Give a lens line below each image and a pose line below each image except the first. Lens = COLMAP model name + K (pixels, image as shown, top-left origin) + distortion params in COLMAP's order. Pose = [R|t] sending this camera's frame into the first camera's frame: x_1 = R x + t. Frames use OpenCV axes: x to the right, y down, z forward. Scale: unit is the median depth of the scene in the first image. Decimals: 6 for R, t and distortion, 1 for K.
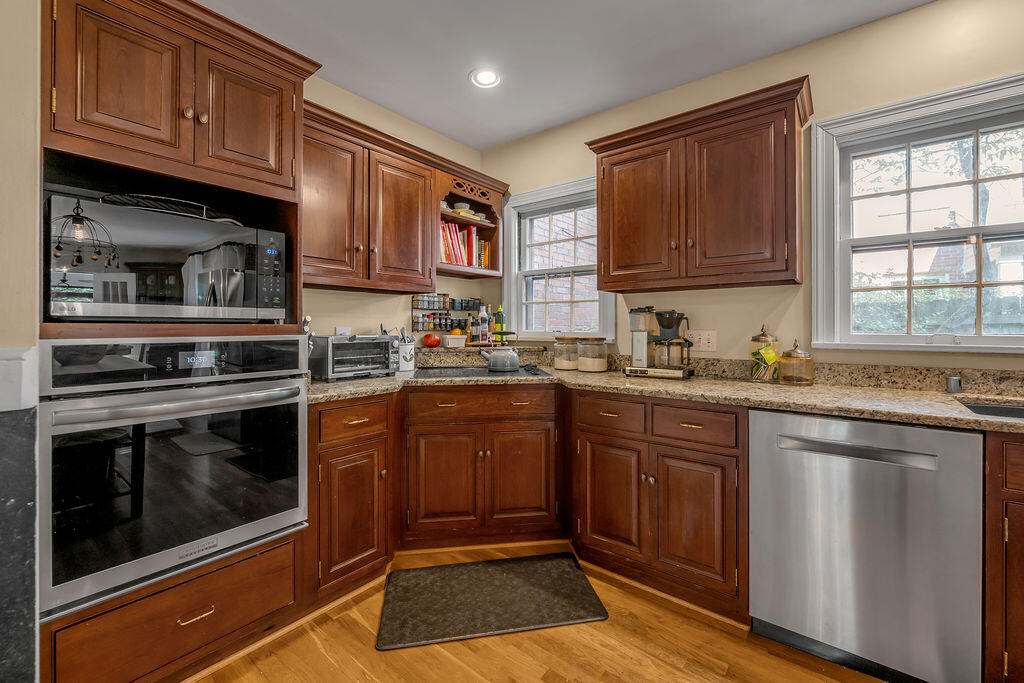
lens RADIAL K [[433.9, 0, 512.7], [0, 433.9, 325.7], [0, 0, 1]] dist [0.025777, -0.000076]
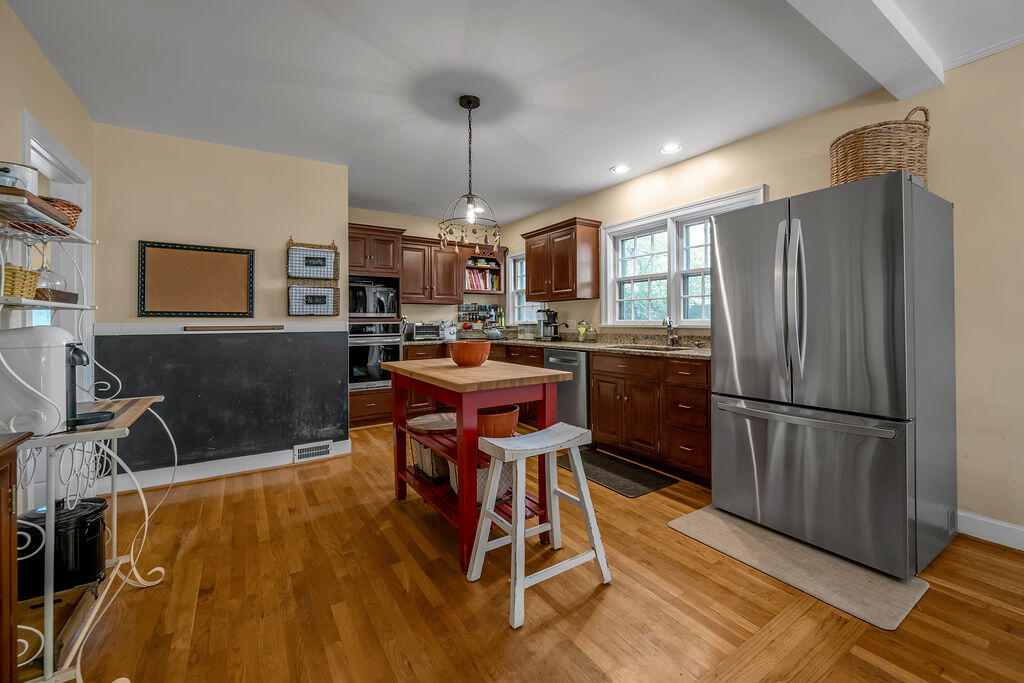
lens RADIAL K [[432.6, 0, 514.4], [0, 432.6, 334.8], [0, 0, 1]] dist [-0.002266, -0.000113]
pose [[0.942928, 0.006798, -0.332928, 0.857478], [0.000951, 0.999733, 0.023106, 0.033843], [0.332996, -0.022104, 0.942669, -1.056743]]
